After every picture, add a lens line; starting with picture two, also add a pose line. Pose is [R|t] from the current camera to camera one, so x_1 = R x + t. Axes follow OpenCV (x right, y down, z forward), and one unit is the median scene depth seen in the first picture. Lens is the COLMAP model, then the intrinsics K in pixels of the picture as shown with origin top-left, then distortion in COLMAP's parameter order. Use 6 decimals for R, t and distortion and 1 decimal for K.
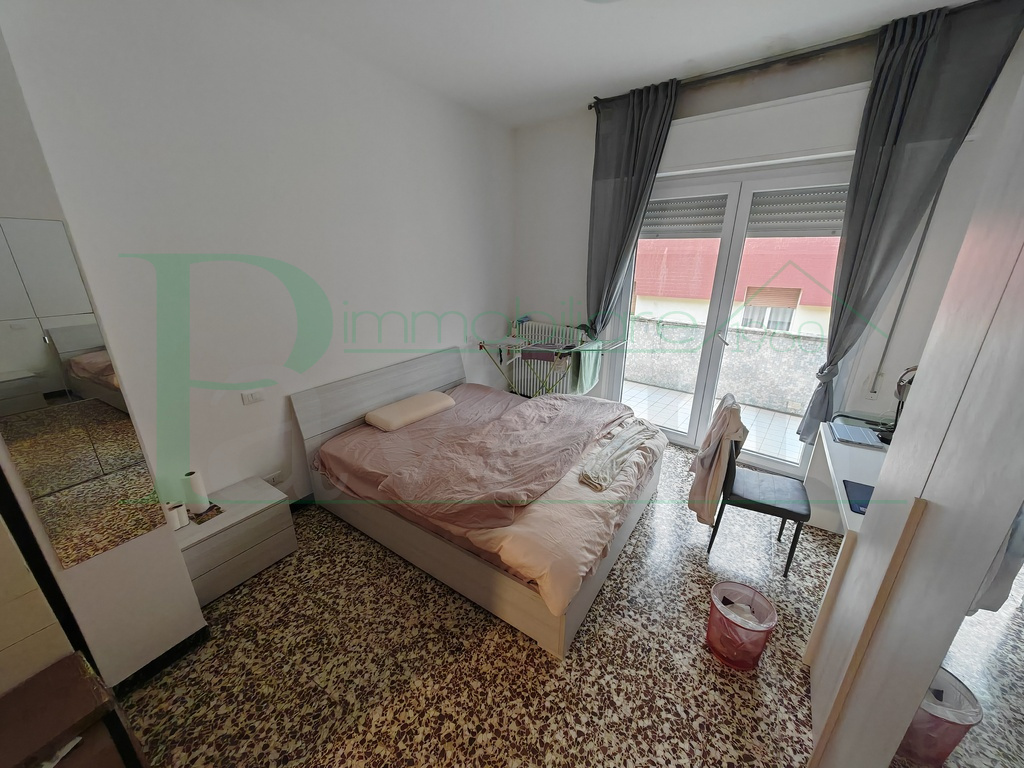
lens RADIAL K [[383.3, 0, 511.3], [0, 383.3, 383.2], [0, 0, 1]] dist [0.000692, 0.000466]
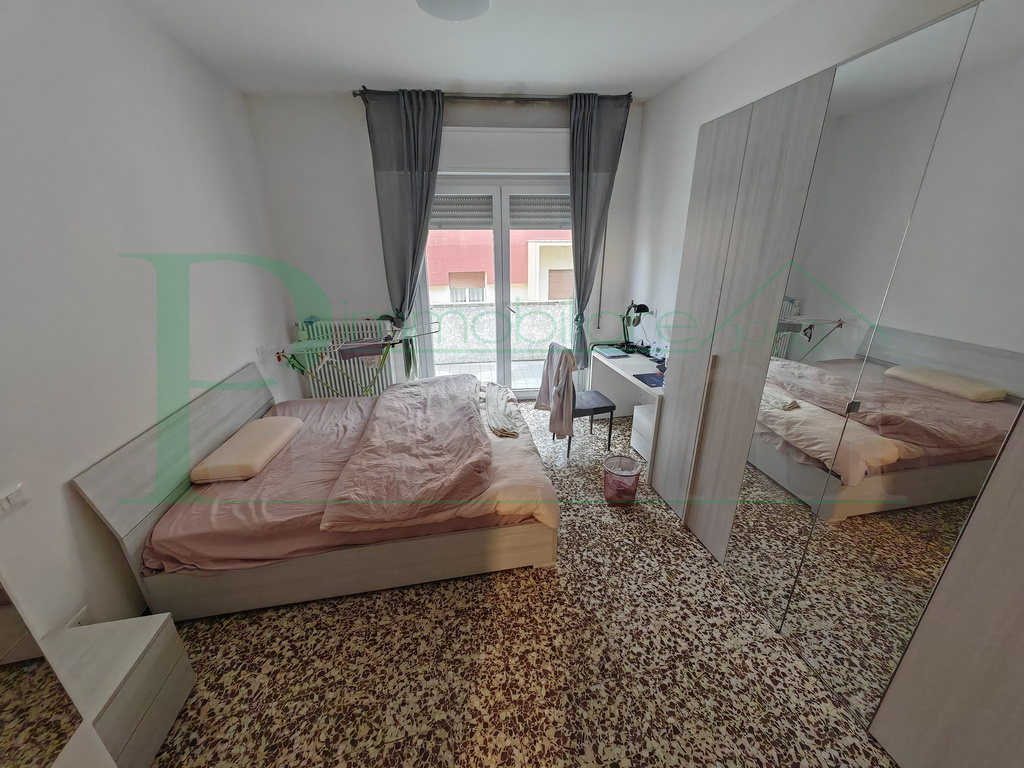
lens RADIAL K [[383.3, 0, 511.3], [0, 383.3, 383.2], [0, 0, 1]] dist [0.000692, 0.000466]
pose [[0.709049, -0.249601, 0.659506, -0.630133], [0.238768, 0.964995, 0.108513, -0.023404], [-0.663505, 0.080528, 0.743826, 0.106268]]
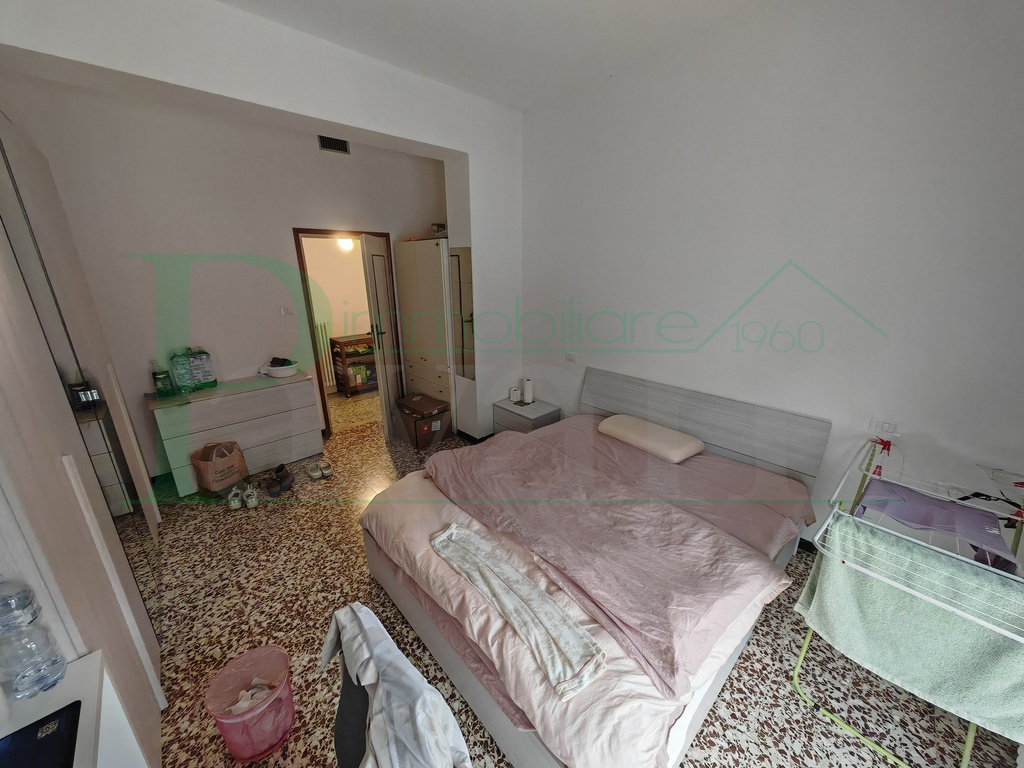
lens RADIAL K [[383.3, 0, 511.3], [0, 383.3, 383.2], [0, 0, 1]] dist [0.000692, 0.000466]
pose [[-0.234933, 0.291409, -0.927301, 0.997898], [-0.309538, 0.881907, 0.355566, -0.426139], [0.921408, 0.370569, -0.116987, 1.310215]]
